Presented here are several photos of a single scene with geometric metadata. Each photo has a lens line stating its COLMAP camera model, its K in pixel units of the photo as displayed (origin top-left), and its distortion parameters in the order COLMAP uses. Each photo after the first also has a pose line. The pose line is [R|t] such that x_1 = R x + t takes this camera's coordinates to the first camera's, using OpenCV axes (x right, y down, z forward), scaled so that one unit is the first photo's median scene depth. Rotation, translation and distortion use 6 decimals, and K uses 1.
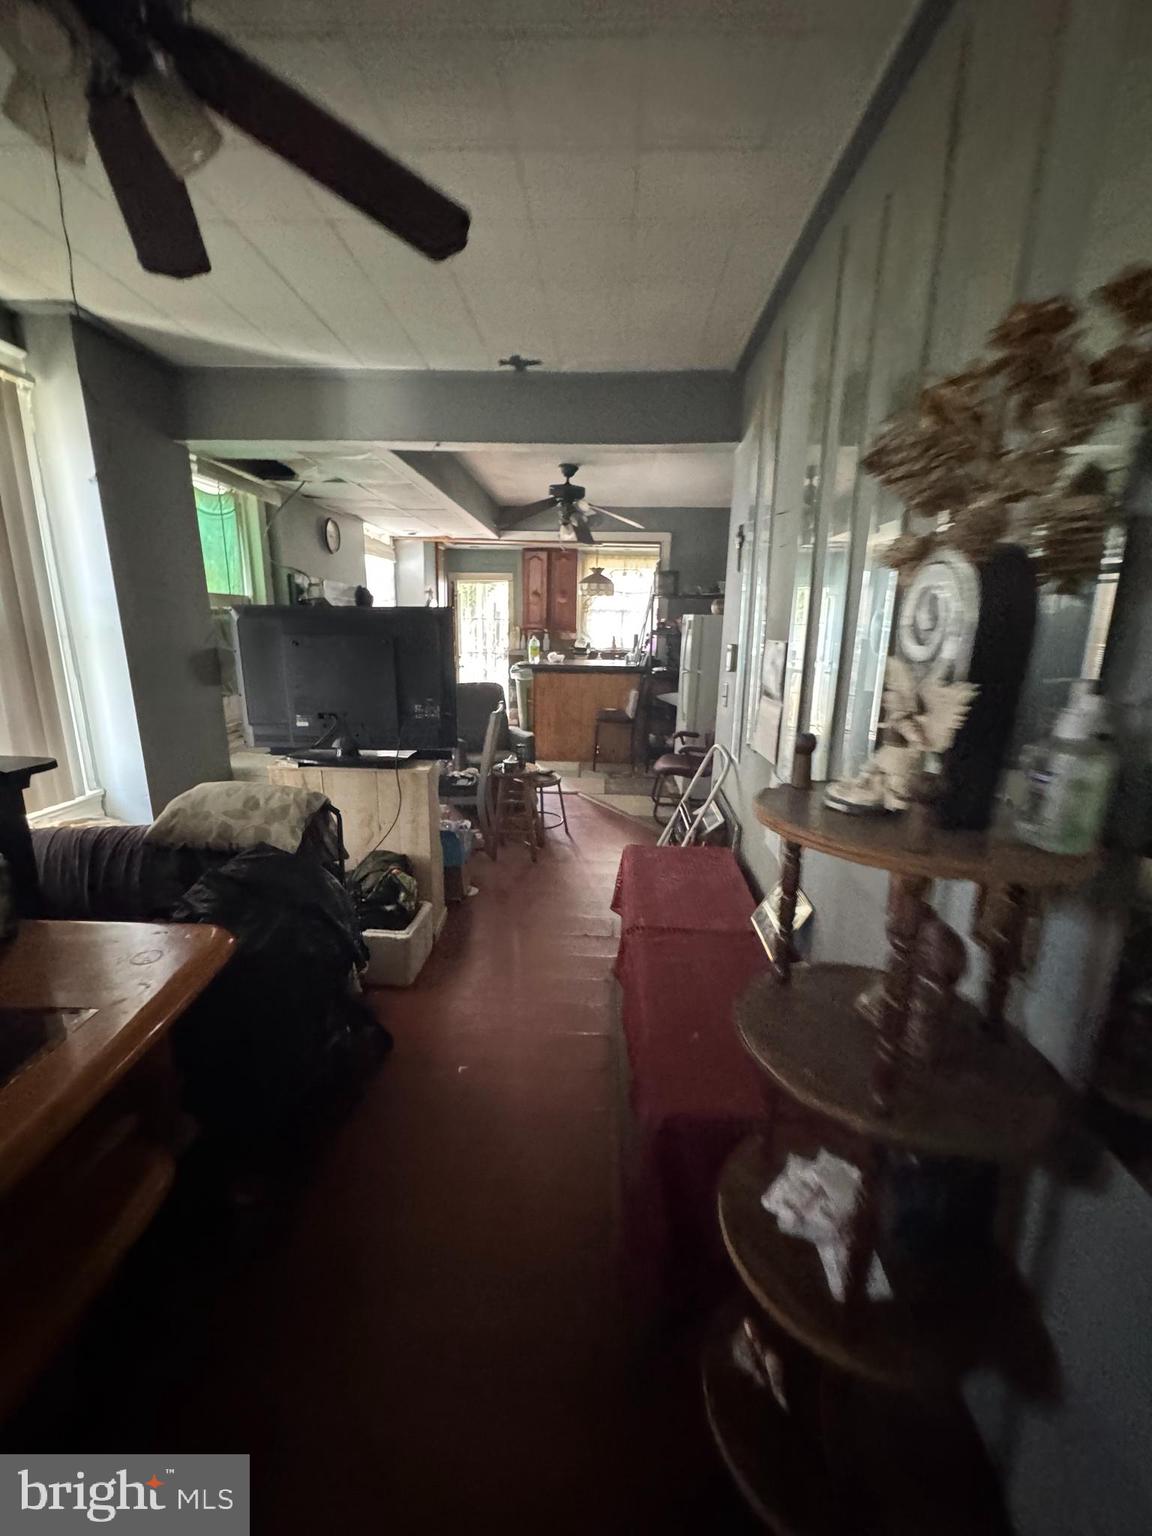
lens RADIAL K [[632.0, 0, 576.0], [0, 632.0, 768.0], [0, 0, 1]] dist [0.010425, 0.000556]
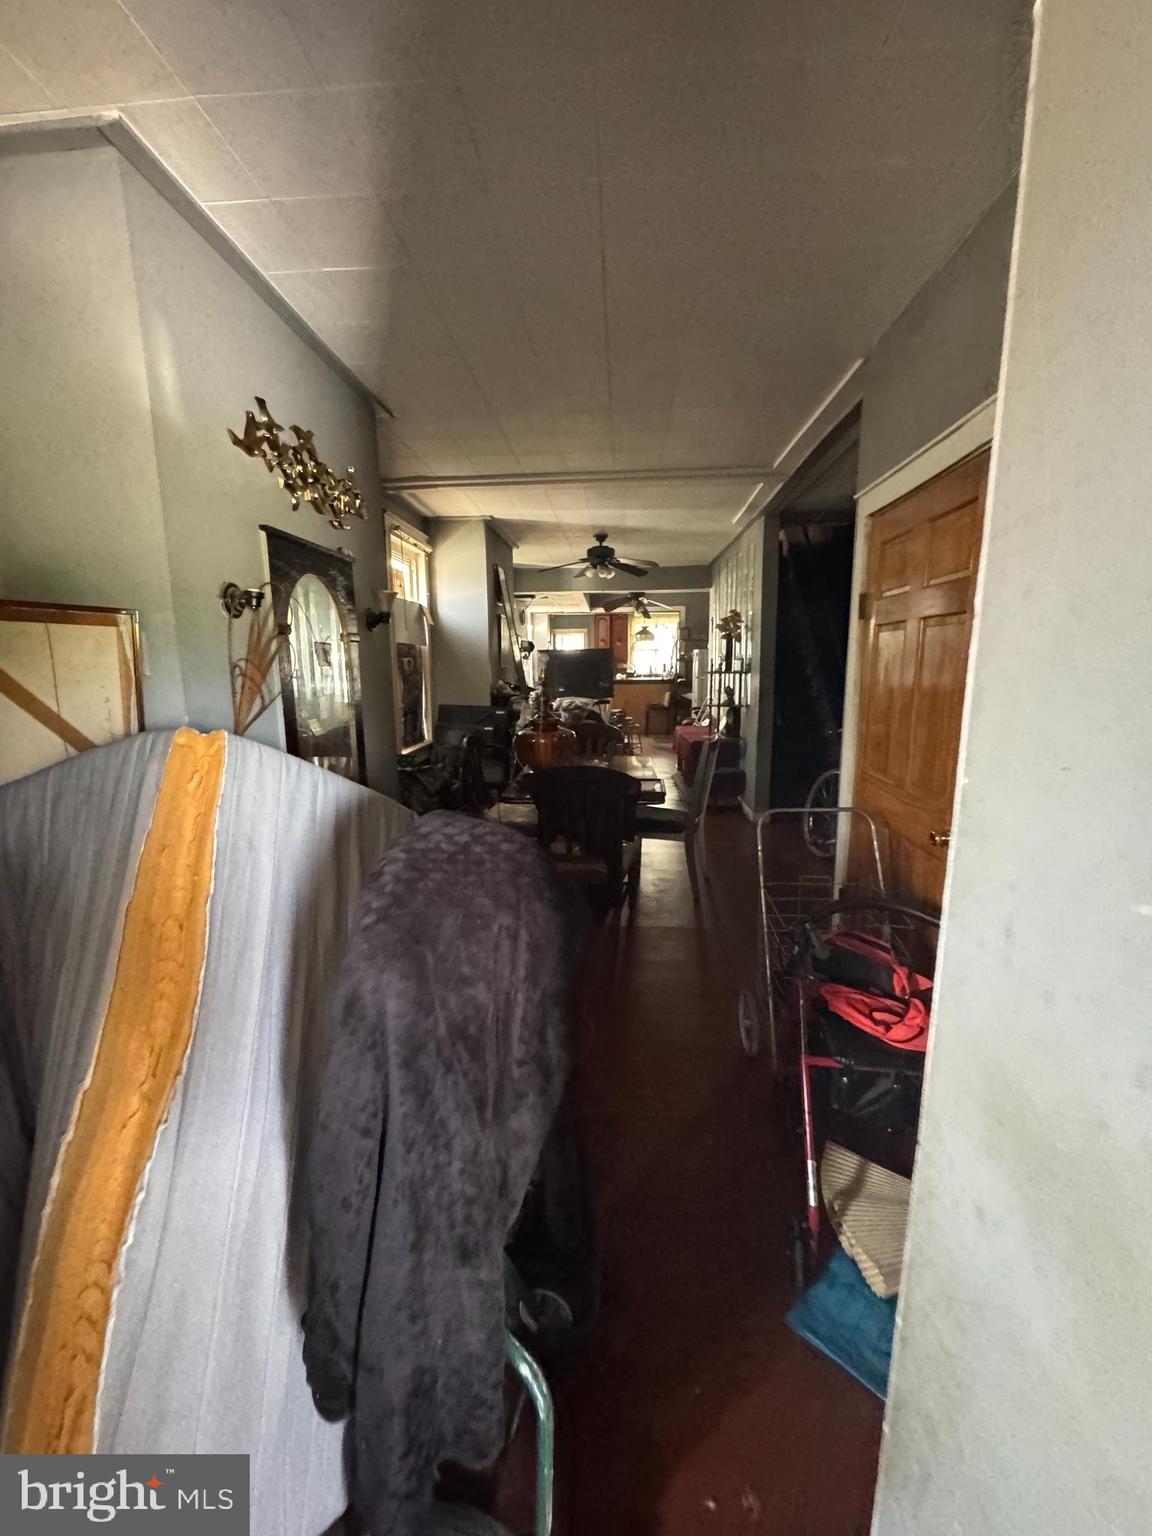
lens RADIAL K [[632.0, 0, 576.0], [0, 632.0, 768.0], [0, 0, 1]] dist [0.010425, 0.000556]
pose [[0.999053, -0.026100, -0.034810, -0.110742], [0.024035, 0.997999, -0.058480, 0.190239], [0.036267, 0.057588, 0.997682, -0.787159]]
